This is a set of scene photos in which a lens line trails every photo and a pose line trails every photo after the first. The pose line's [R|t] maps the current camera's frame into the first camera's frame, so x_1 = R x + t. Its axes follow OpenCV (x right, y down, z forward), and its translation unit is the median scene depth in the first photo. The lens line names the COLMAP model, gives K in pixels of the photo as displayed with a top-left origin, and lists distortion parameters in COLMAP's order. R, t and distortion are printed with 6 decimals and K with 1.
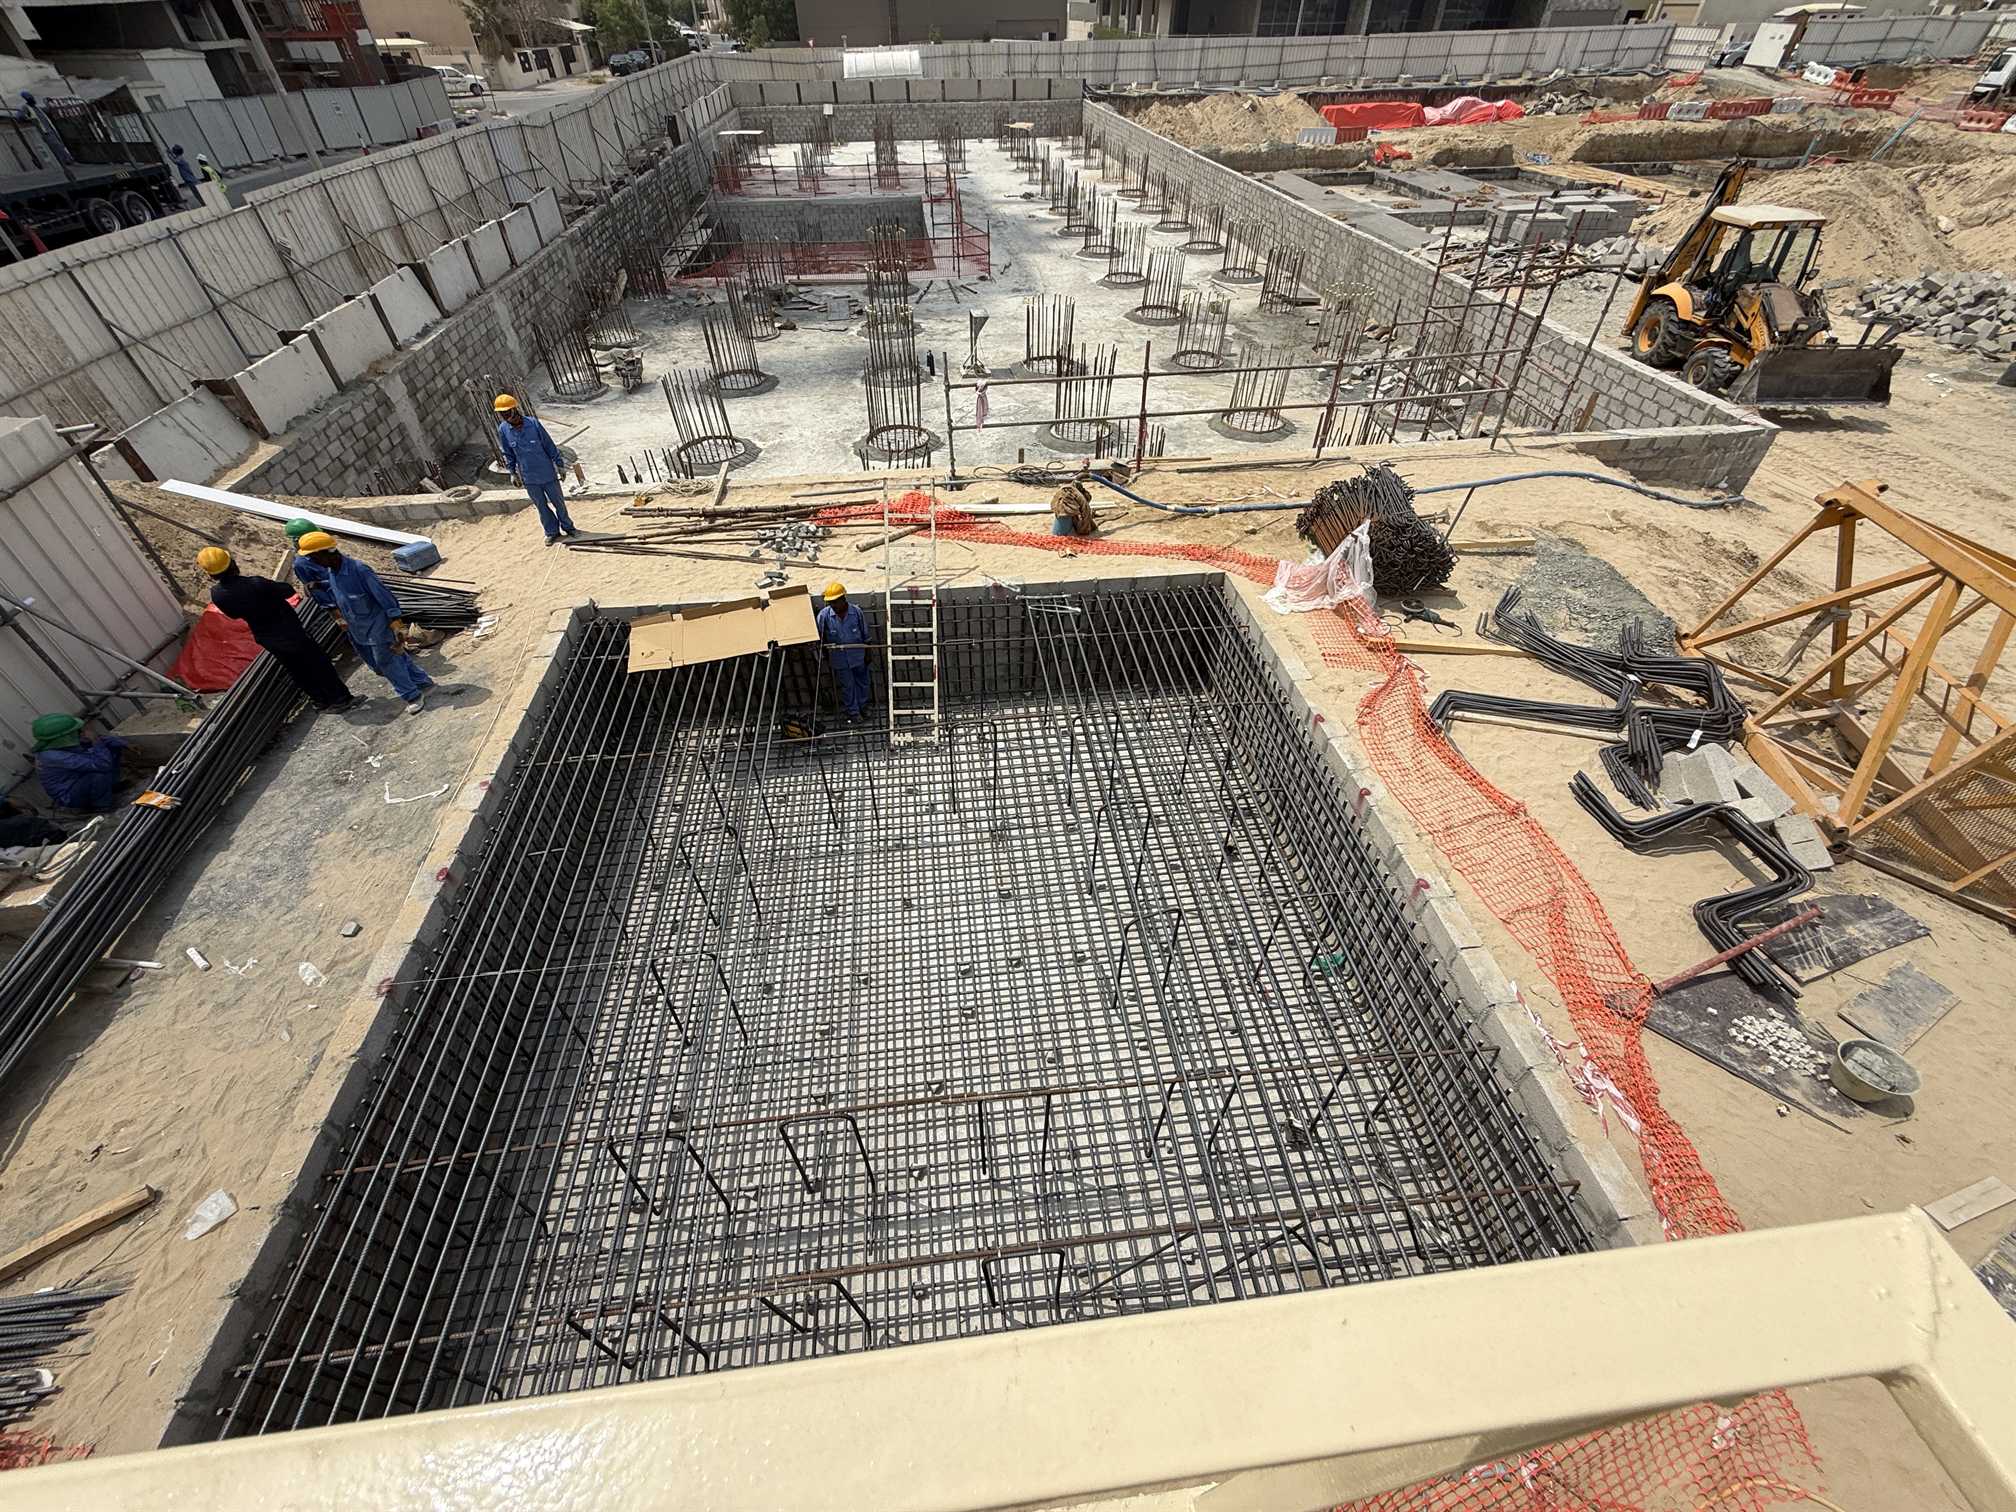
lens RADIAL K [[802.3, 0, 1008.5], [0, 802.3, 754.2], [0, 0, 1]] dist [0.002597, -0.000292]
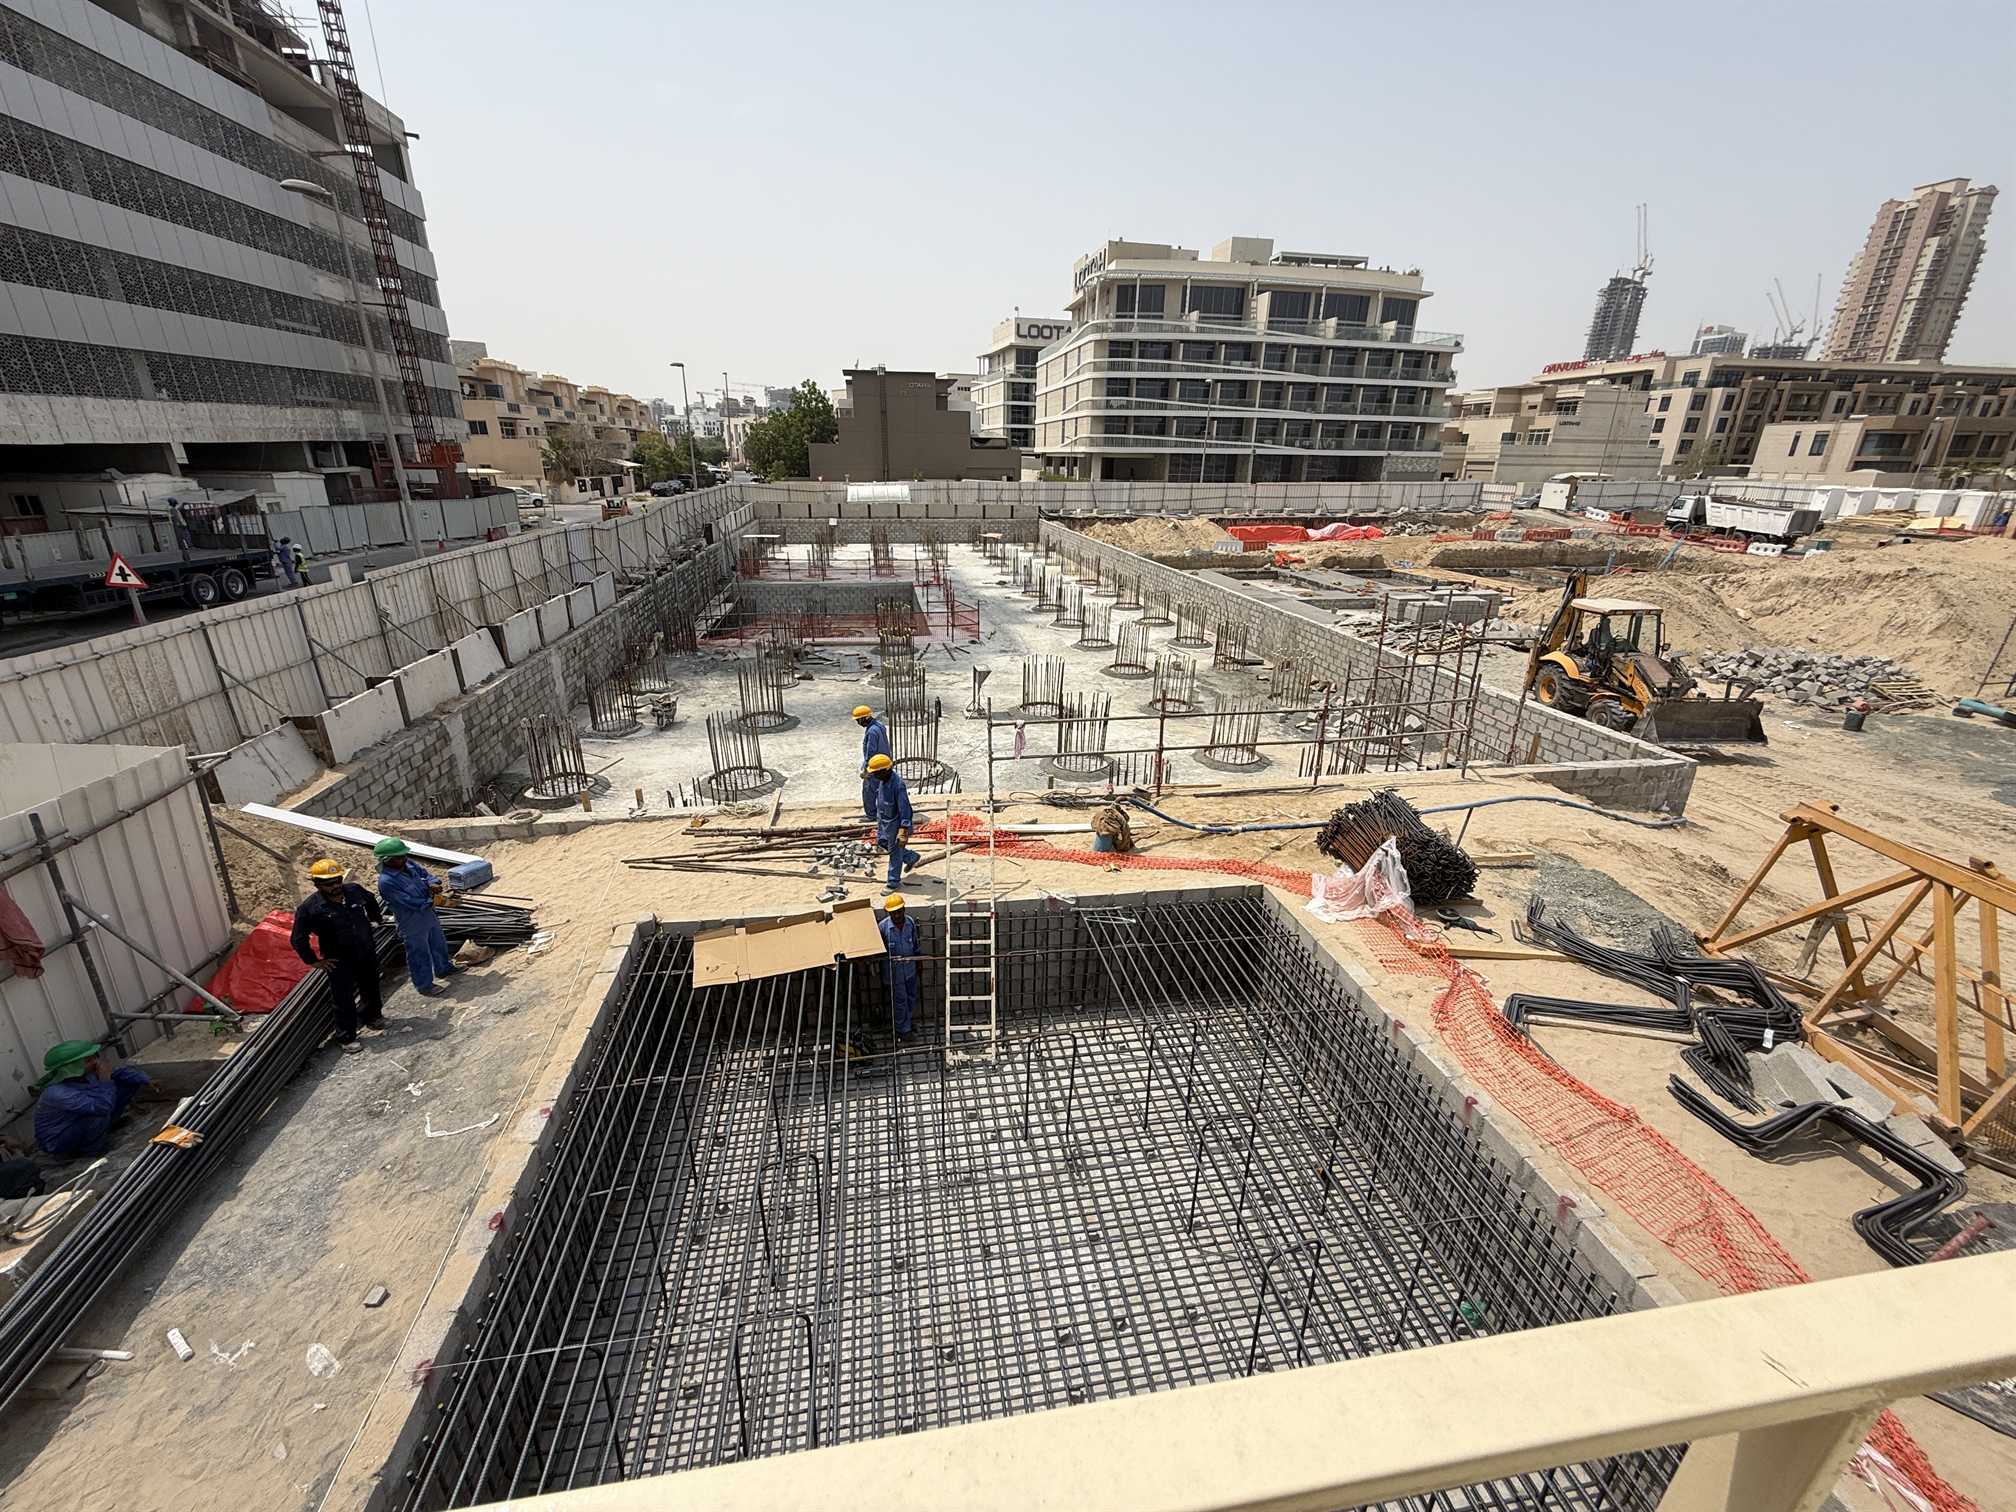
lens RADIAL K [[802.3, 0, 1005.9], [0, 802.3, 756.6], [0, 0, 1]] dist [0.002597, -0.000292]
pose [[0.998521, 0.002916, 0.054282, -0.118203], [0.018163, 0.923279, -0.383700, 0.016793], [-0.051236, 0.384119, 0.921861, -0.024305]]
